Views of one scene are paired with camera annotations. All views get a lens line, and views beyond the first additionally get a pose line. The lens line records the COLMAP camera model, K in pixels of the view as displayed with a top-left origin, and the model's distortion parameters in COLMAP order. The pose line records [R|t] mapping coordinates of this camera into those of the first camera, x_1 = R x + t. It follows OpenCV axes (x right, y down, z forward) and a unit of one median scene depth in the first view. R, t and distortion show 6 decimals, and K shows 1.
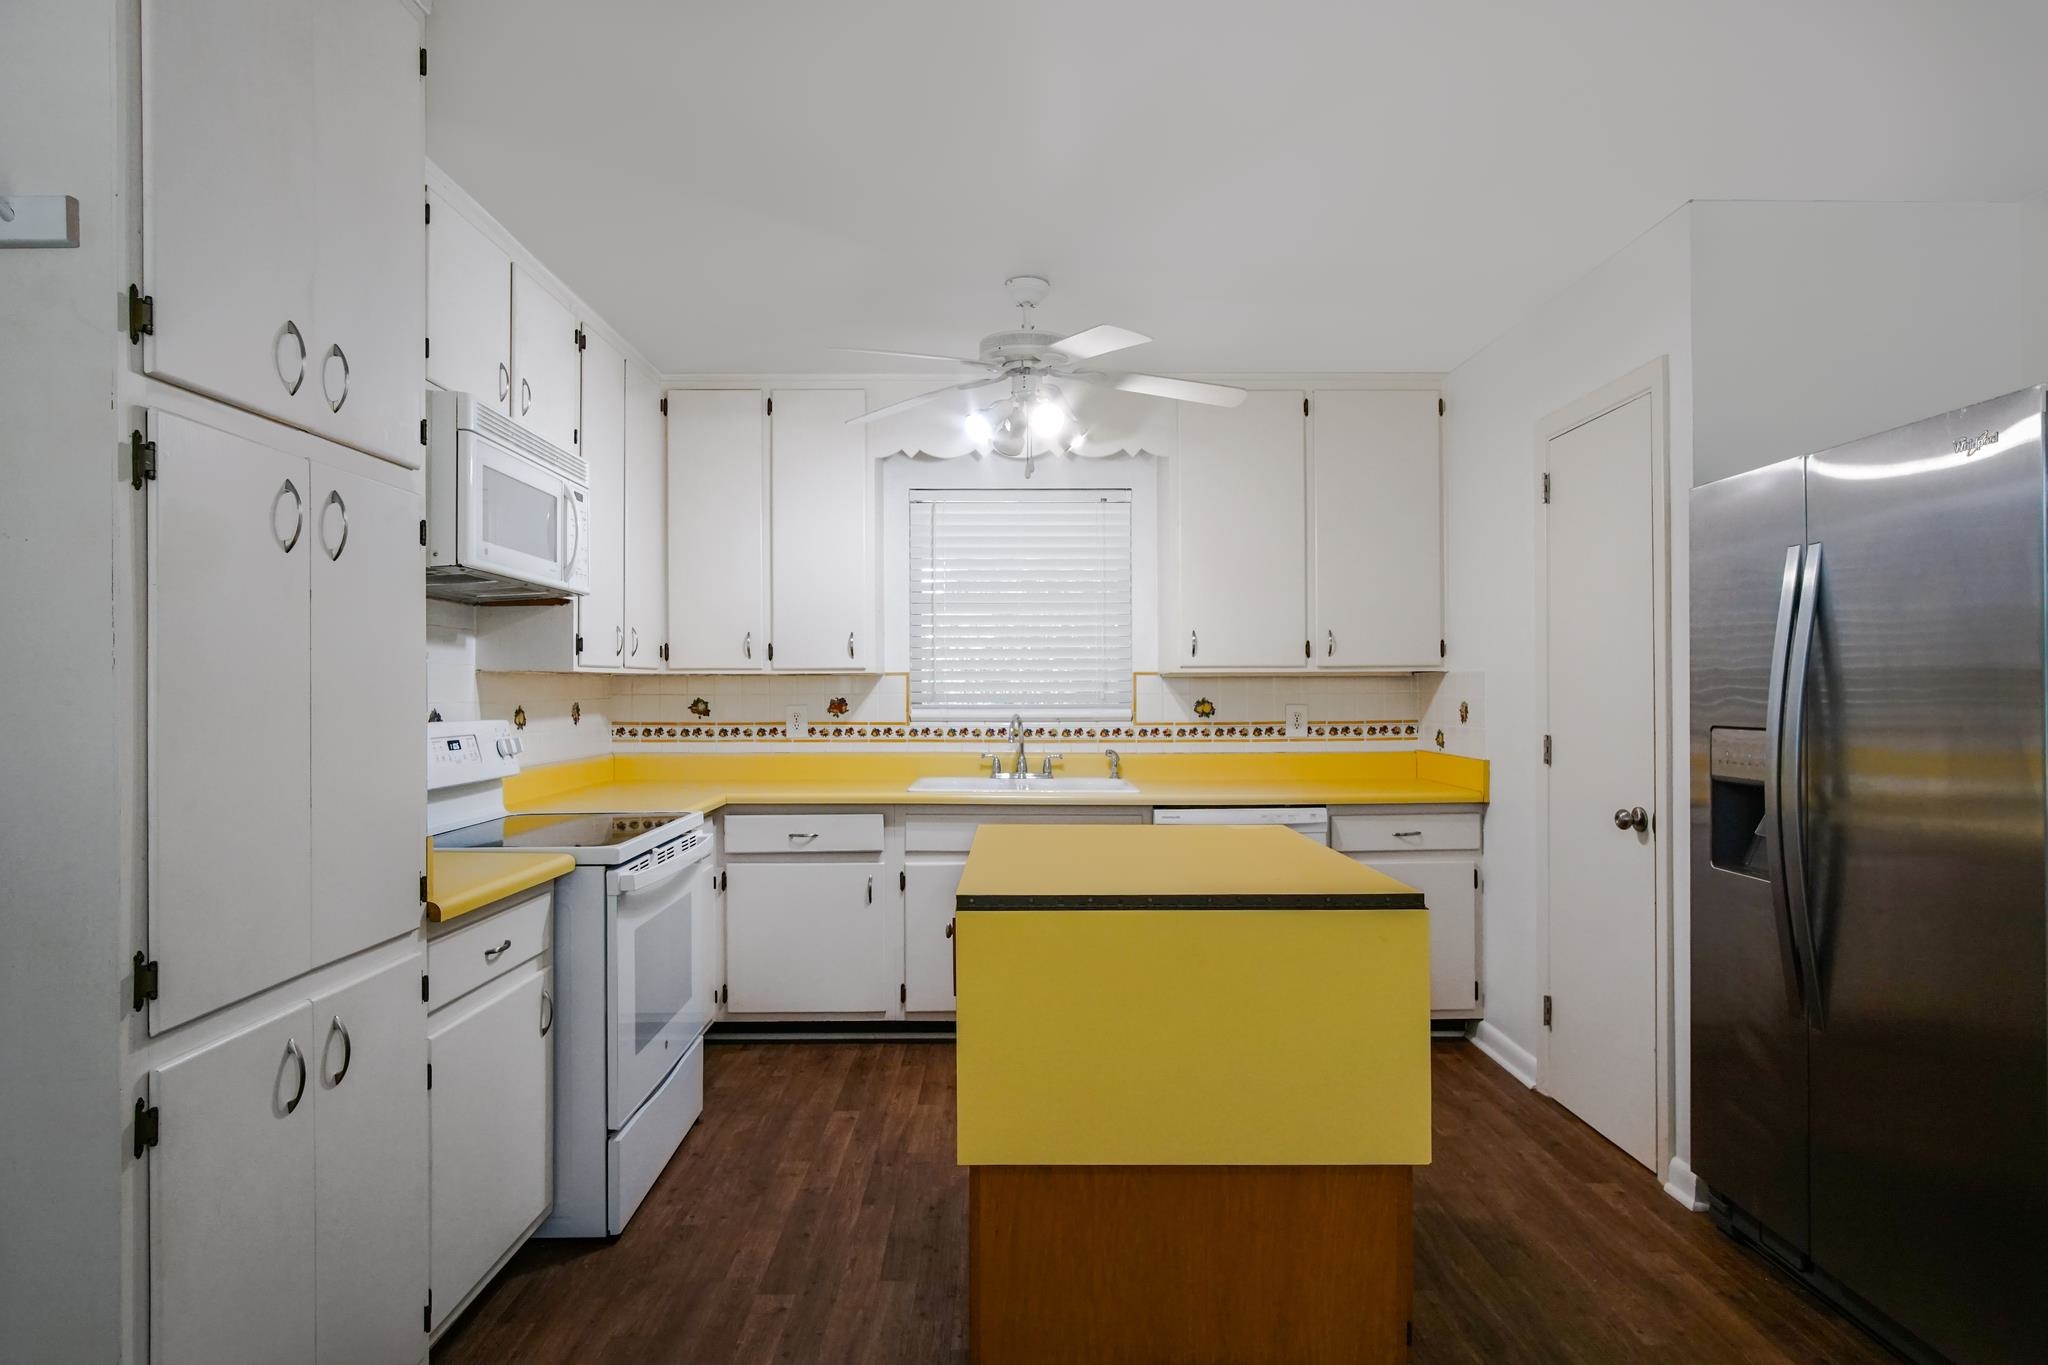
lens RADIAL K [[1117.2, 0, 1079.8], [0, 1117.2, 685.7], [0, 0, 1]] dist [-0.017738, 0.007444]
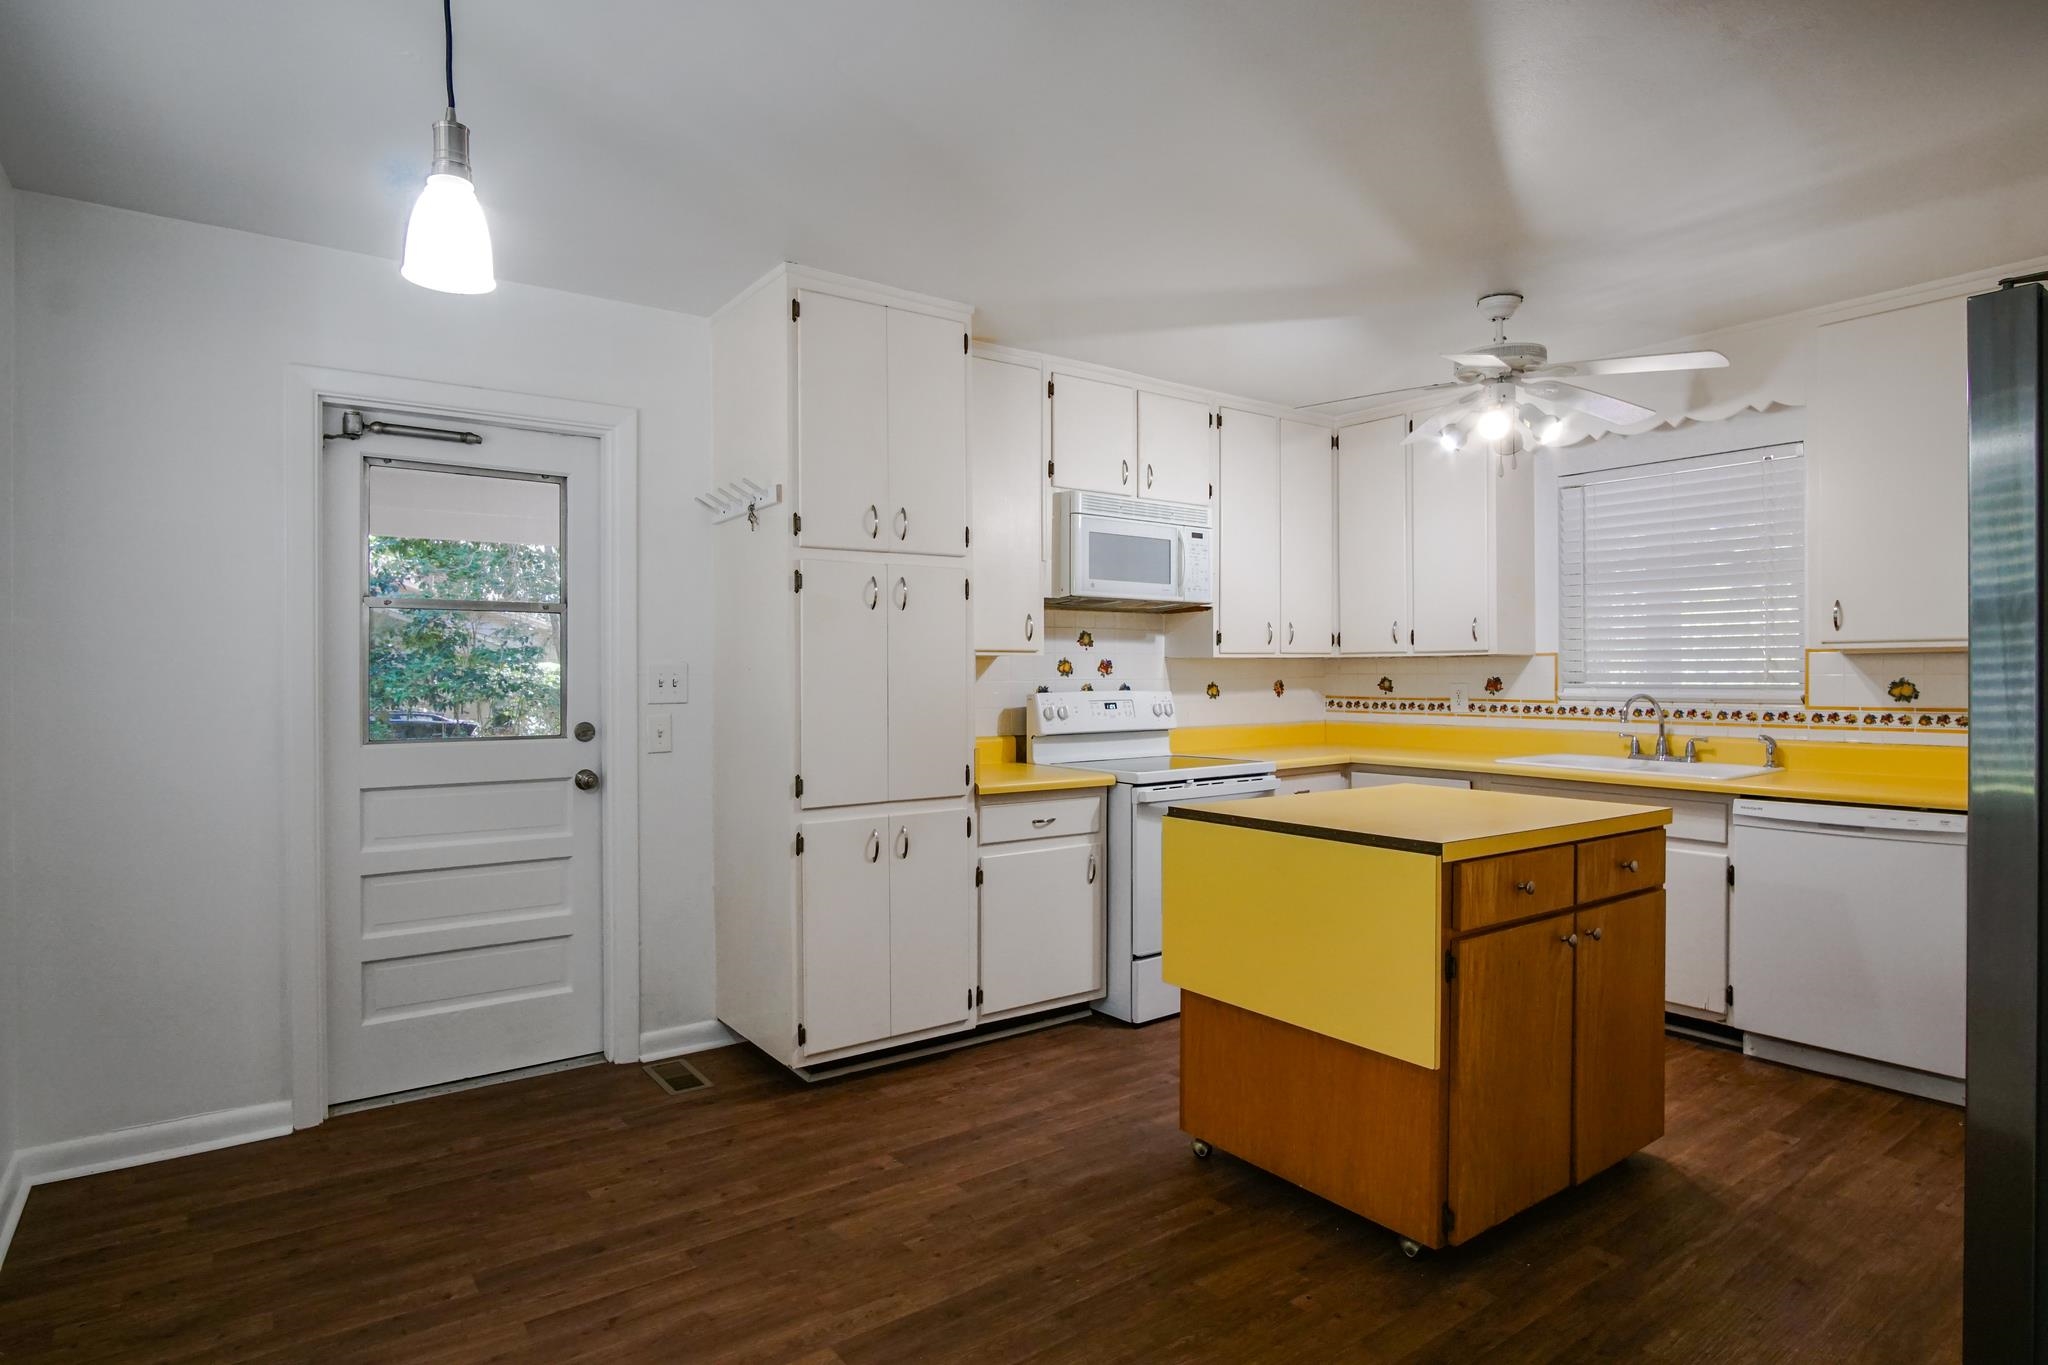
lens RADIAL K [[1117.2, 0, 1010.8], [0, 1117.2, 679.2], [0, 0, 1]] dist [-0.017738, 0.007444]
pose [[0.580919, 0.004584, -0.813948, 0.399099], [0.005800, 0.999935, 0.009772, -0.000462], [0.813941, -0.010397, 0.580855, -0.021788]]
